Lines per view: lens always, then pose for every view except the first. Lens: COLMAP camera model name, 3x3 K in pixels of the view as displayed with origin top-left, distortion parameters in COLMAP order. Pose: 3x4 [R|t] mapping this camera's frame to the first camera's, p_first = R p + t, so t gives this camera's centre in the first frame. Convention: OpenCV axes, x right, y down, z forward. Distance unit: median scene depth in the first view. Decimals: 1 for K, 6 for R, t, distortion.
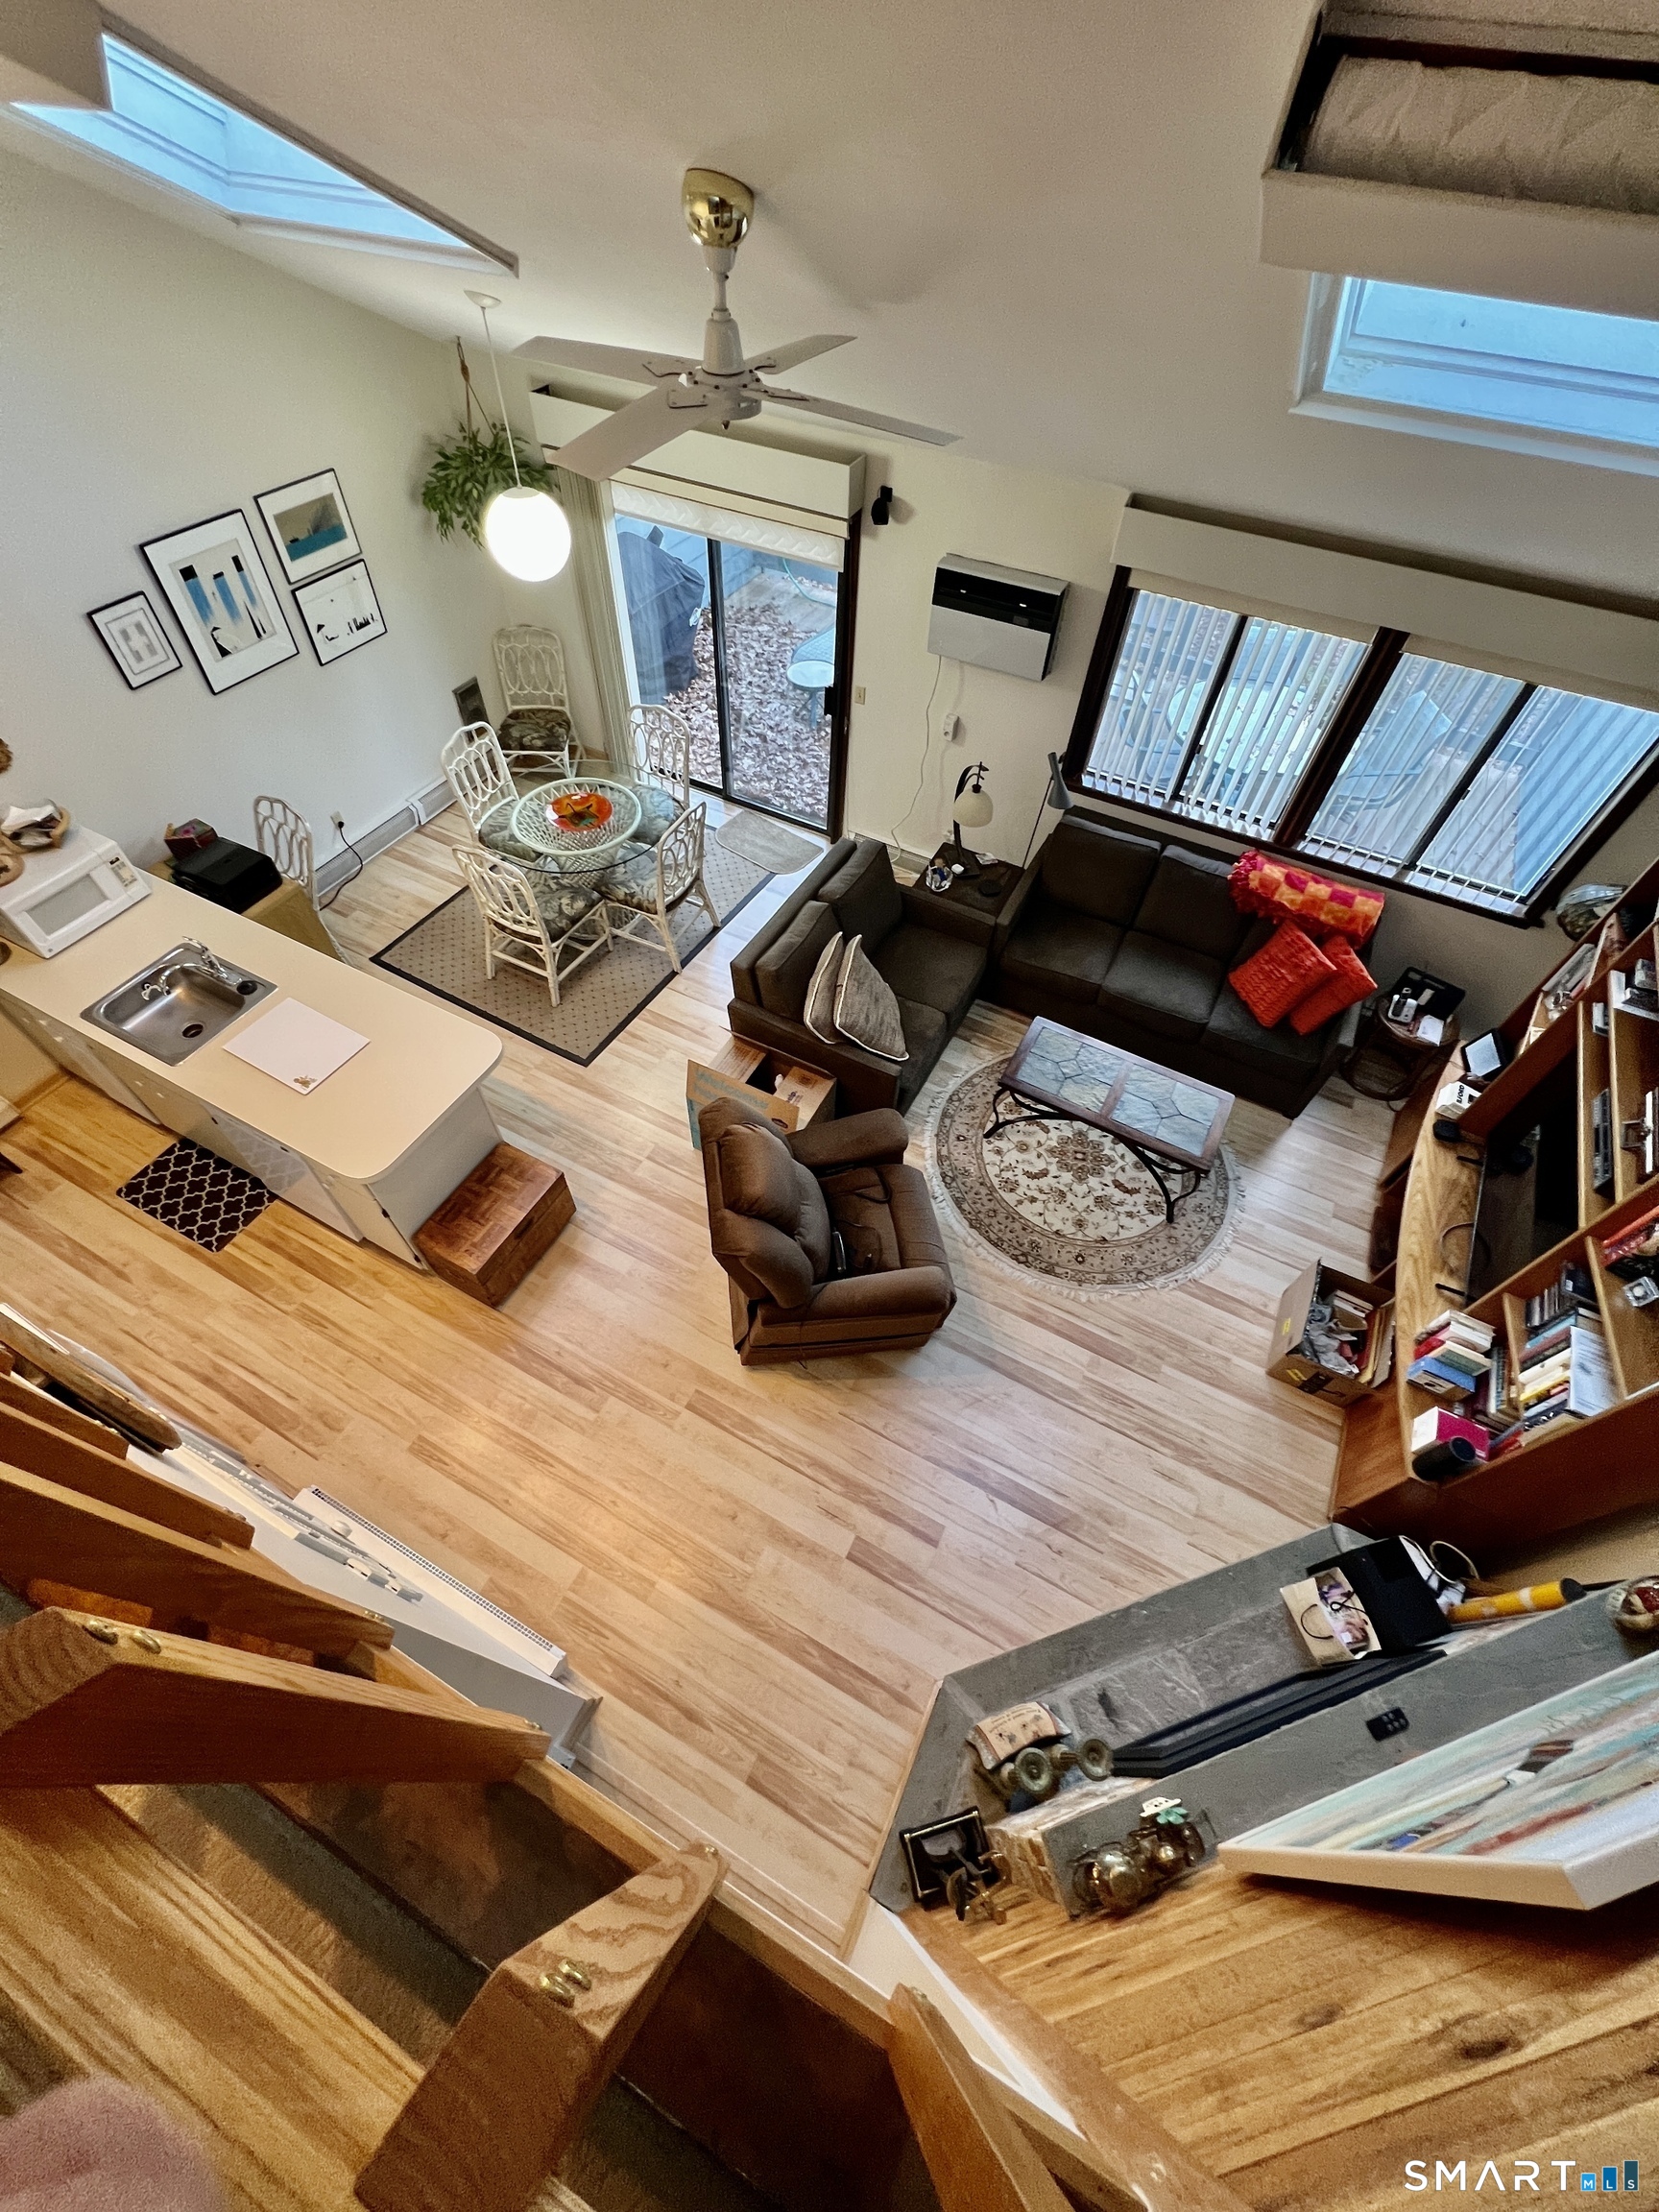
lens RADIAL K [[885.8, 0, 826.9], [0, 885.8, 1105.5], [0, 0, 1]] dist [-0.003202, -0.000408]
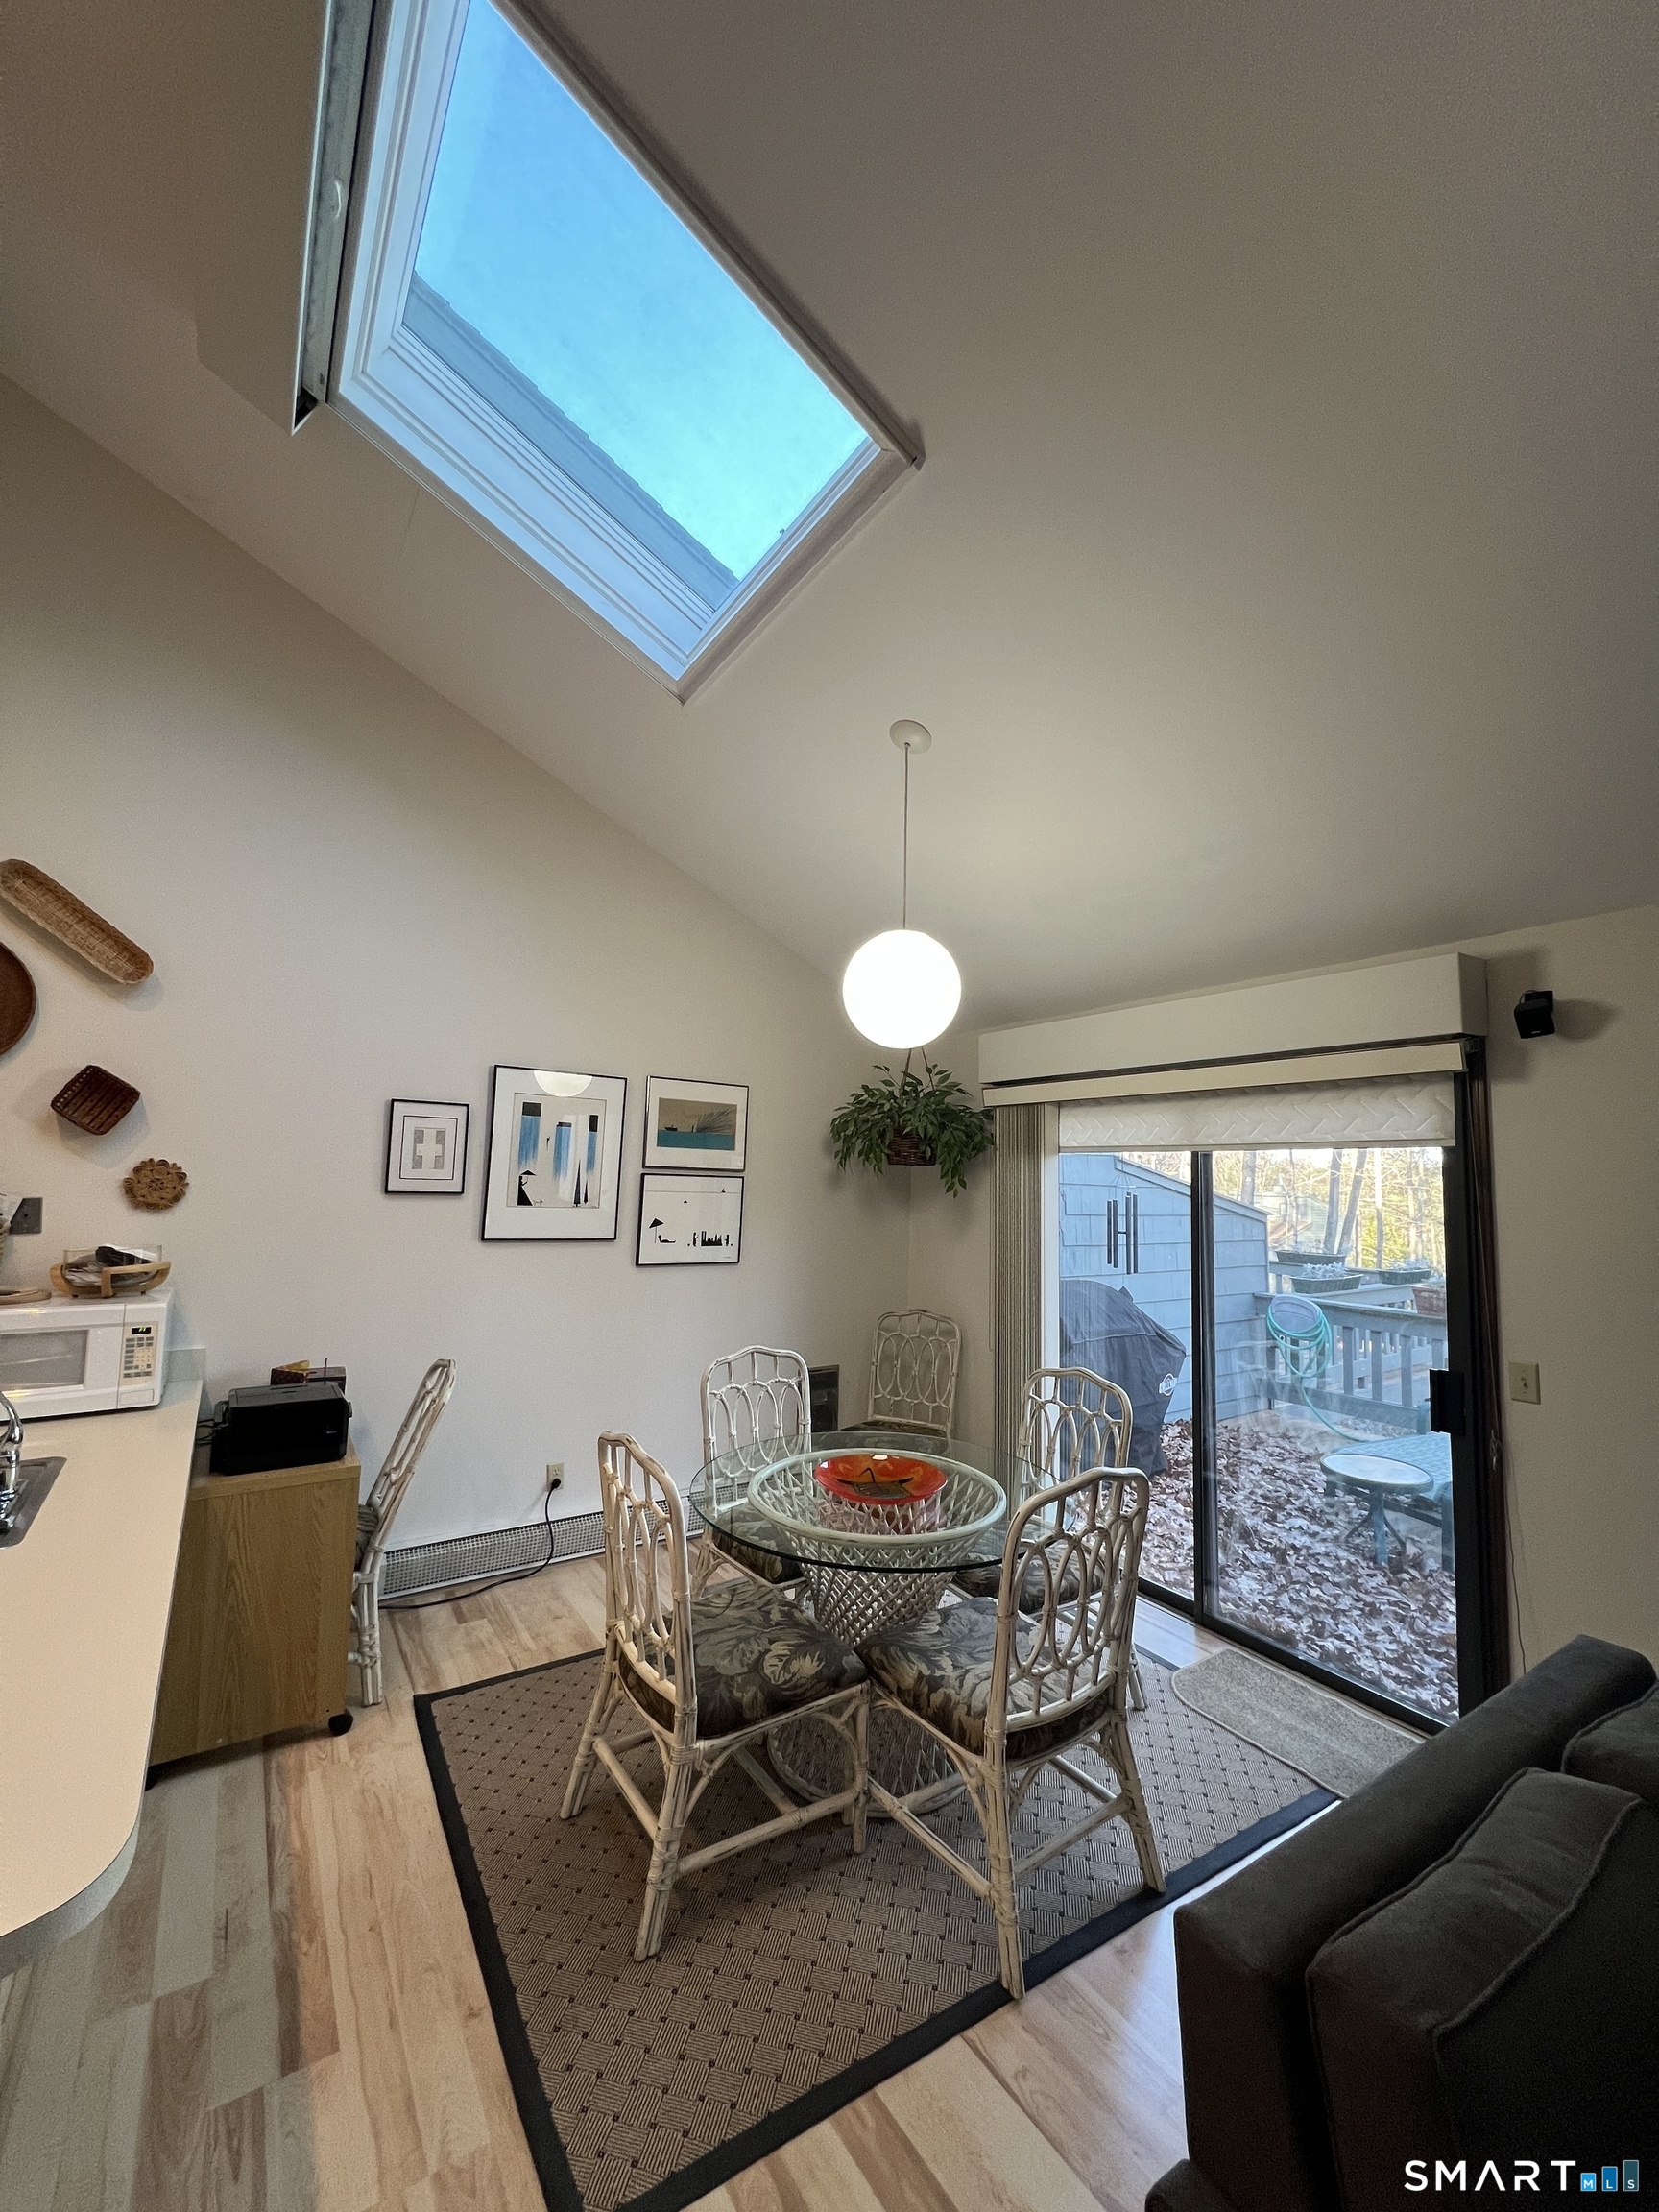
lens RADIAL K [[885.8, 0, 826.9], [0, 885.8, 1105.5], [0, 0, 1]] dist [-0.003202, -0.000408]
pose [[0.877938, -0.053912, -0.475729, -0.058050], [-0.375504, 0.538896, -0.754048, -0.058458], [0.297020, 0.840645, 0.452873, 0.586137]]
